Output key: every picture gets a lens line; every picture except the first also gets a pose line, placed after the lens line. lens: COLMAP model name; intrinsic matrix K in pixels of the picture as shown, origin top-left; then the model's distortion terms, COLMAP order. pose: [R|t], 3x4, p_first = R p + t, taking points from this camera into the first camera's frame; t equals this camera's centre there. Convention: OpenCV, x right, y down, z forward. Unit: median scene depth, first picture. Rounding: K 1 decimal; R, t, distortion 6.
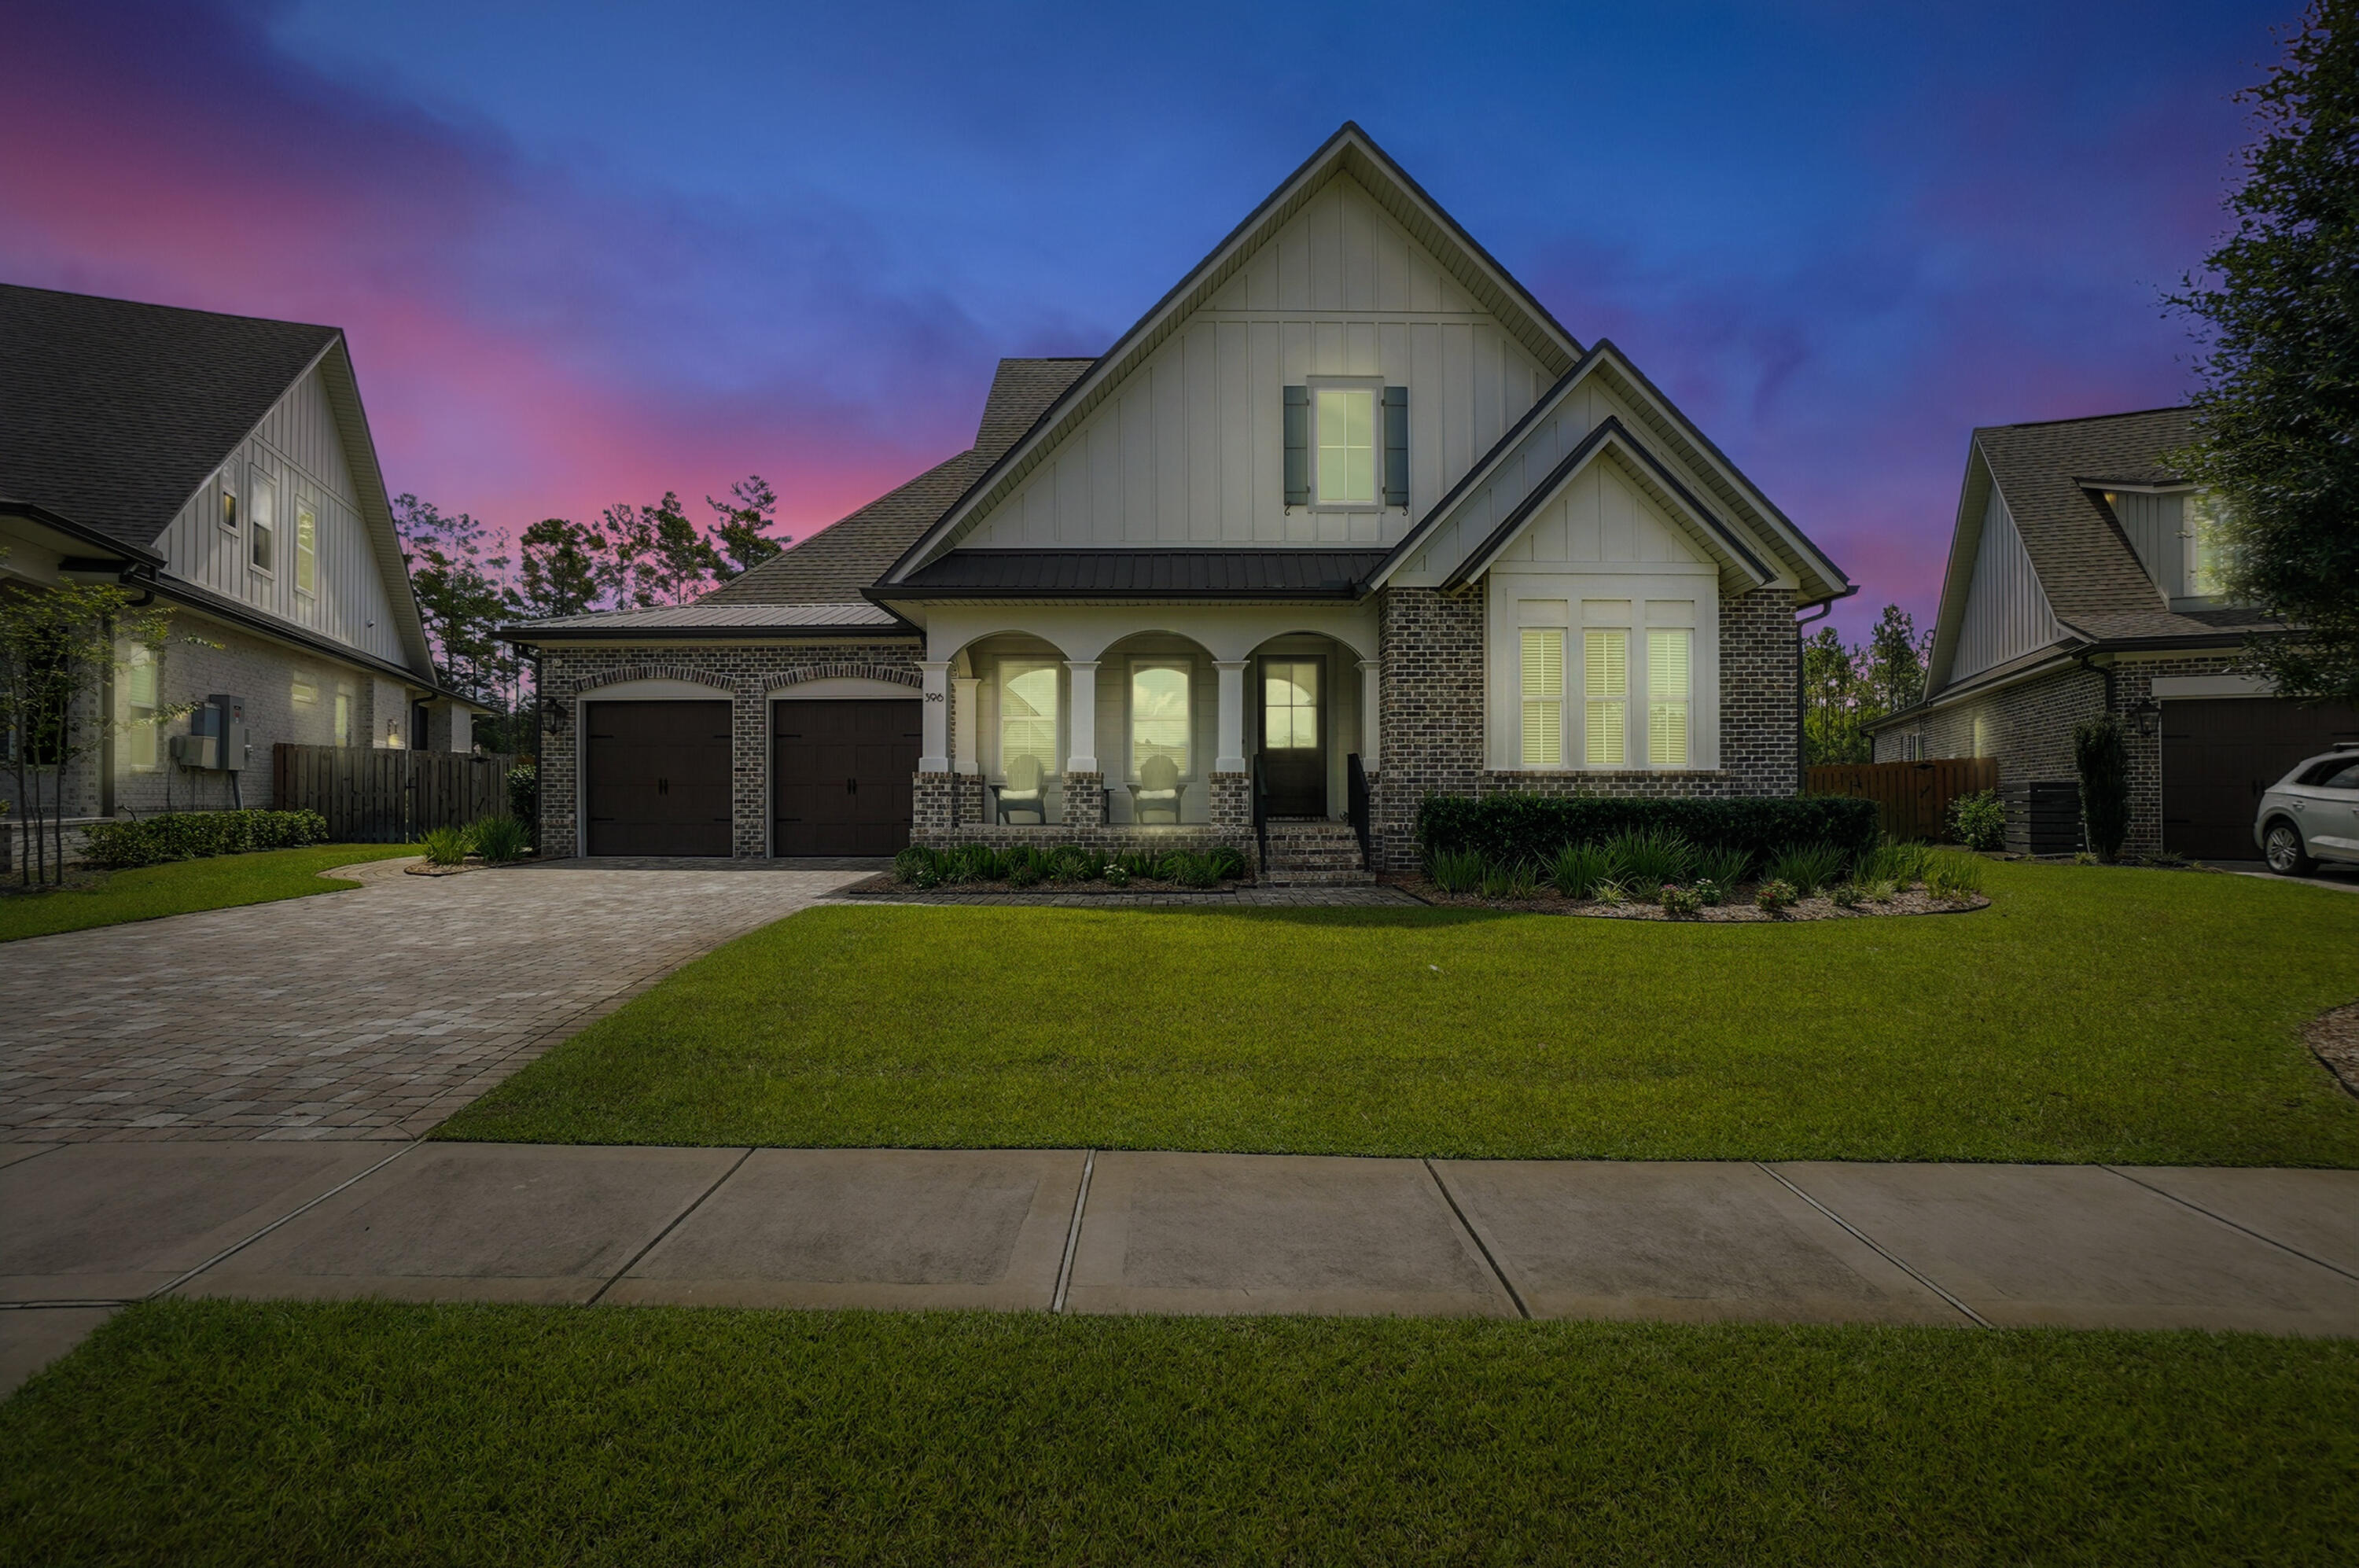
lens RADIAL K [[1054.2, 0, 1173.7], [0, 1054.2, 782.0], [0, 0, 1]] dist [-0.070116, 0.027545]
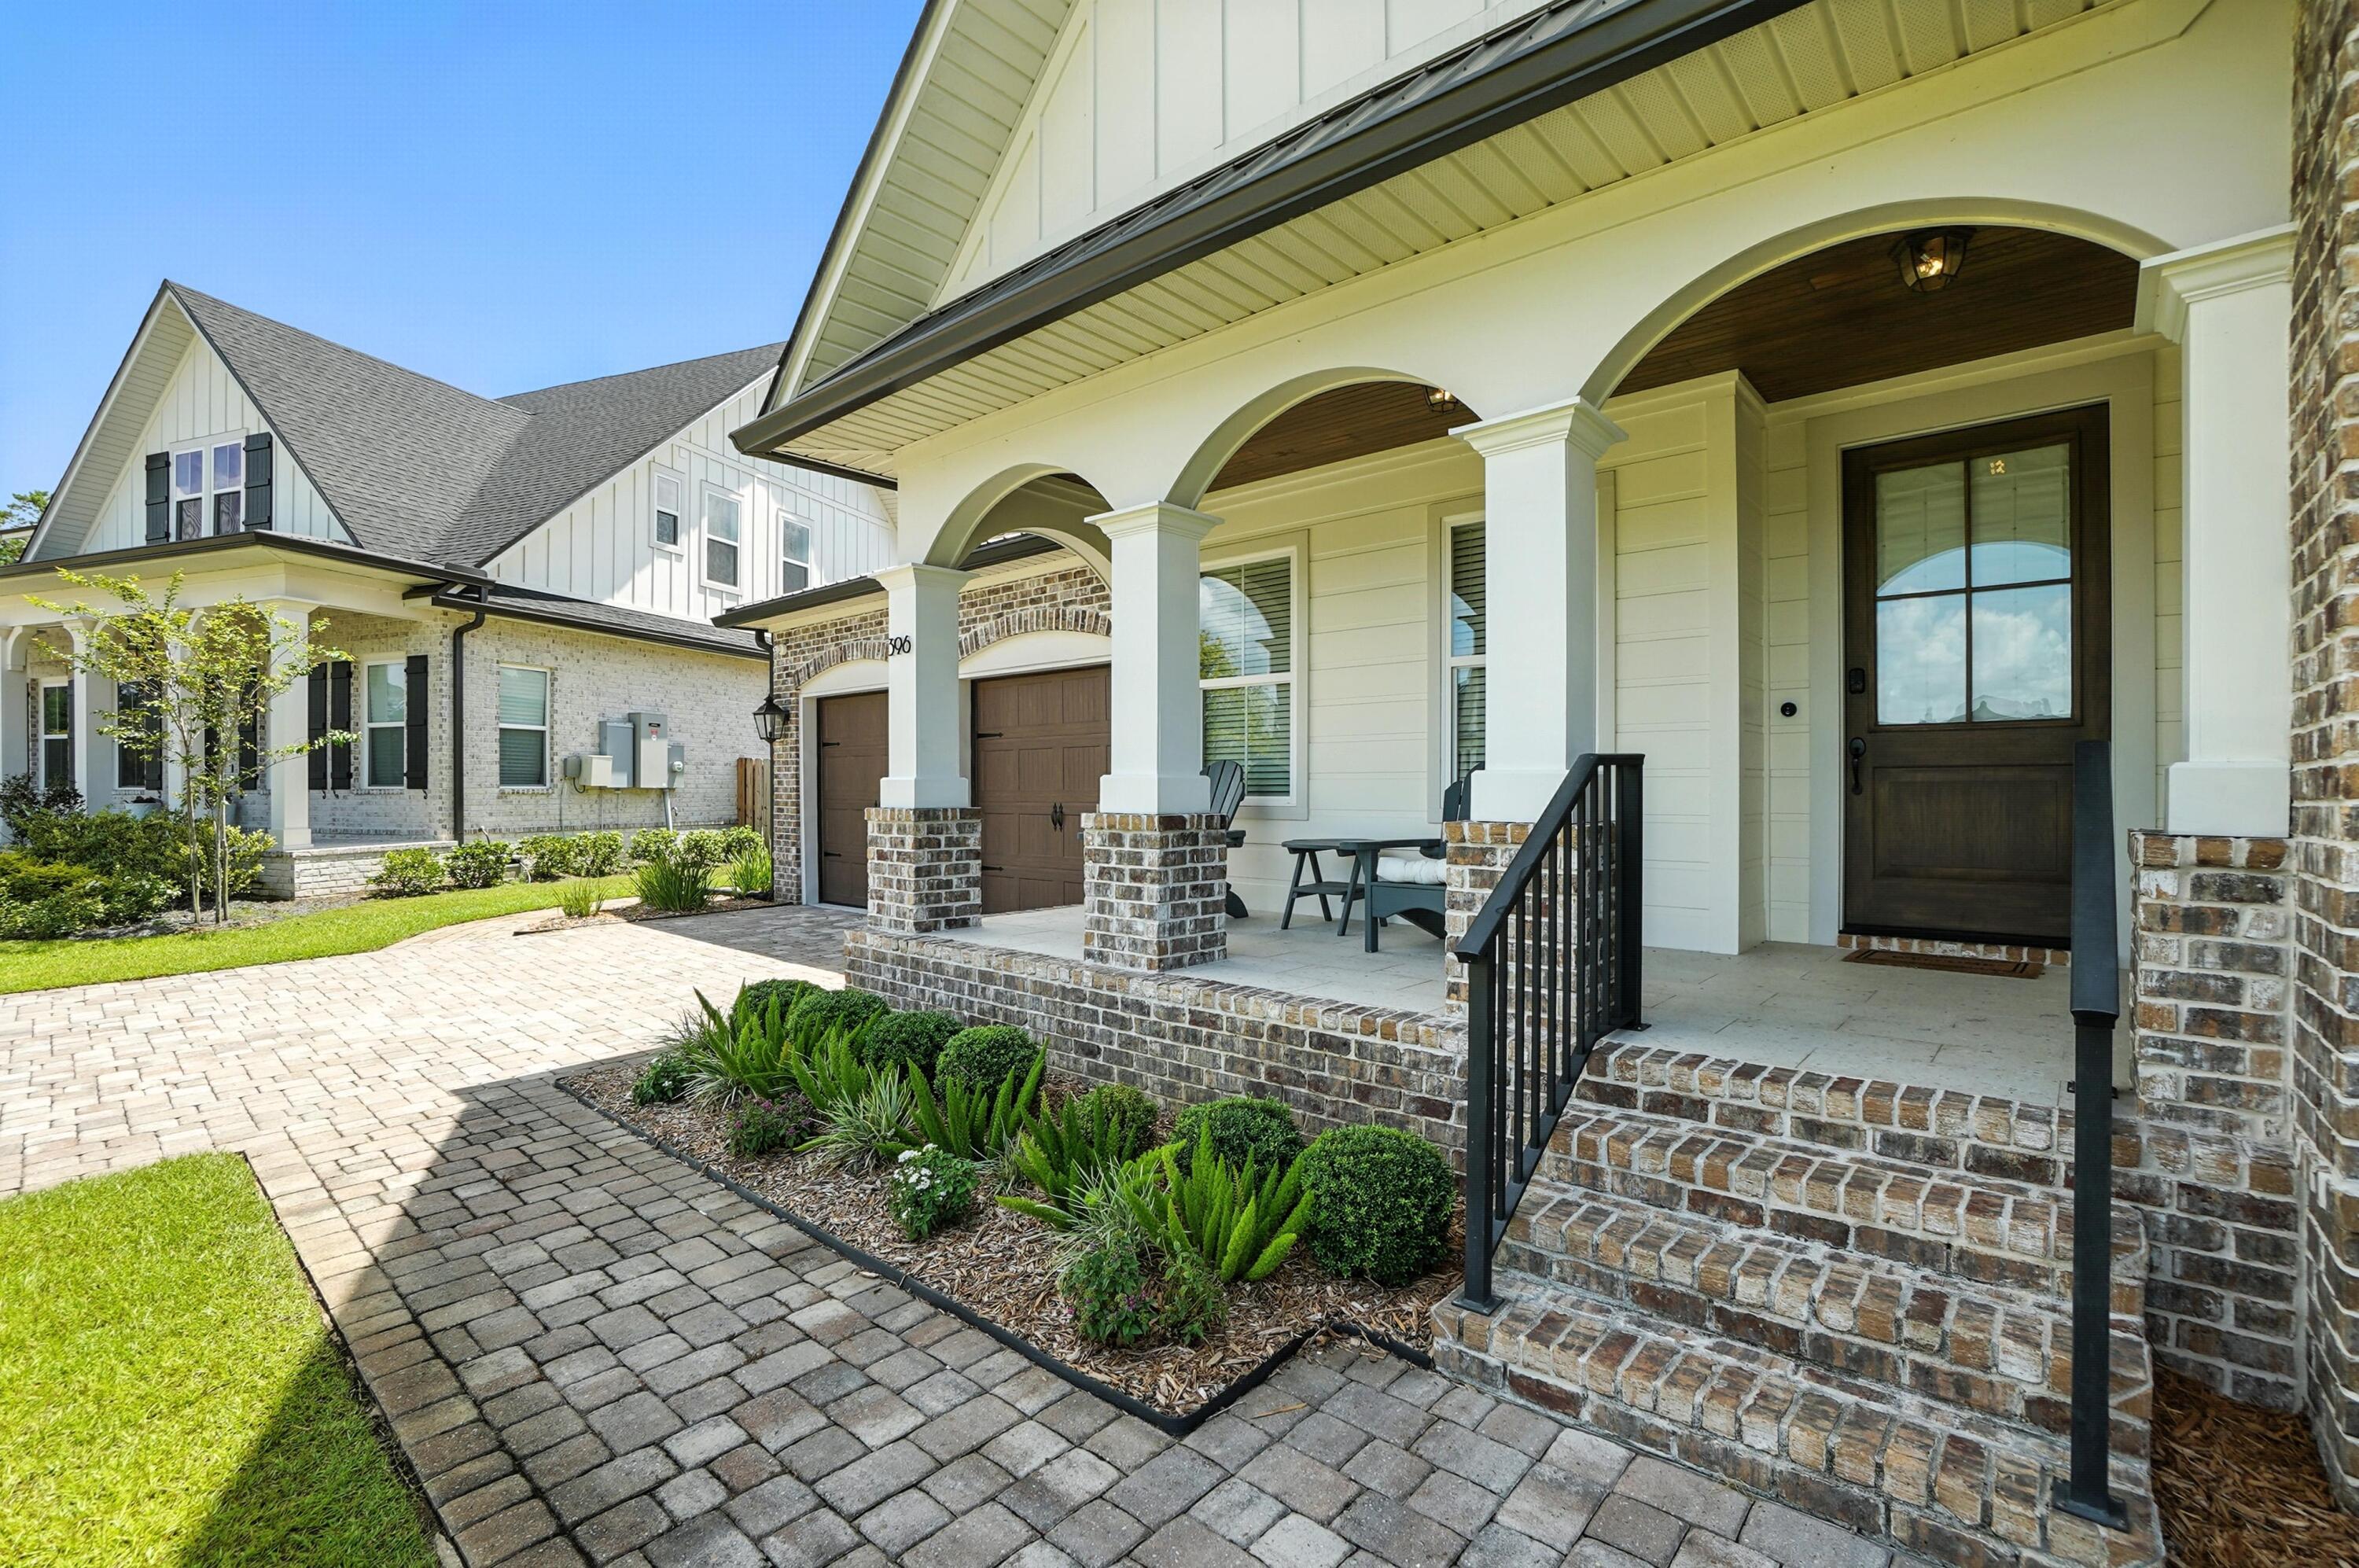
lens RADIAL K [[1054.2, 0, 1173.7], [0, 1054.2, 782.0], [0, 0, 1]] dist [-0.070116, 0.027545]
pose [[0.742154, -0.003962, -0.670218, 0.141478], [0.010072, 0.999936, 0.005241, -0.018324], [0.670154, -0.010640, 0.742146, 0.615798]]
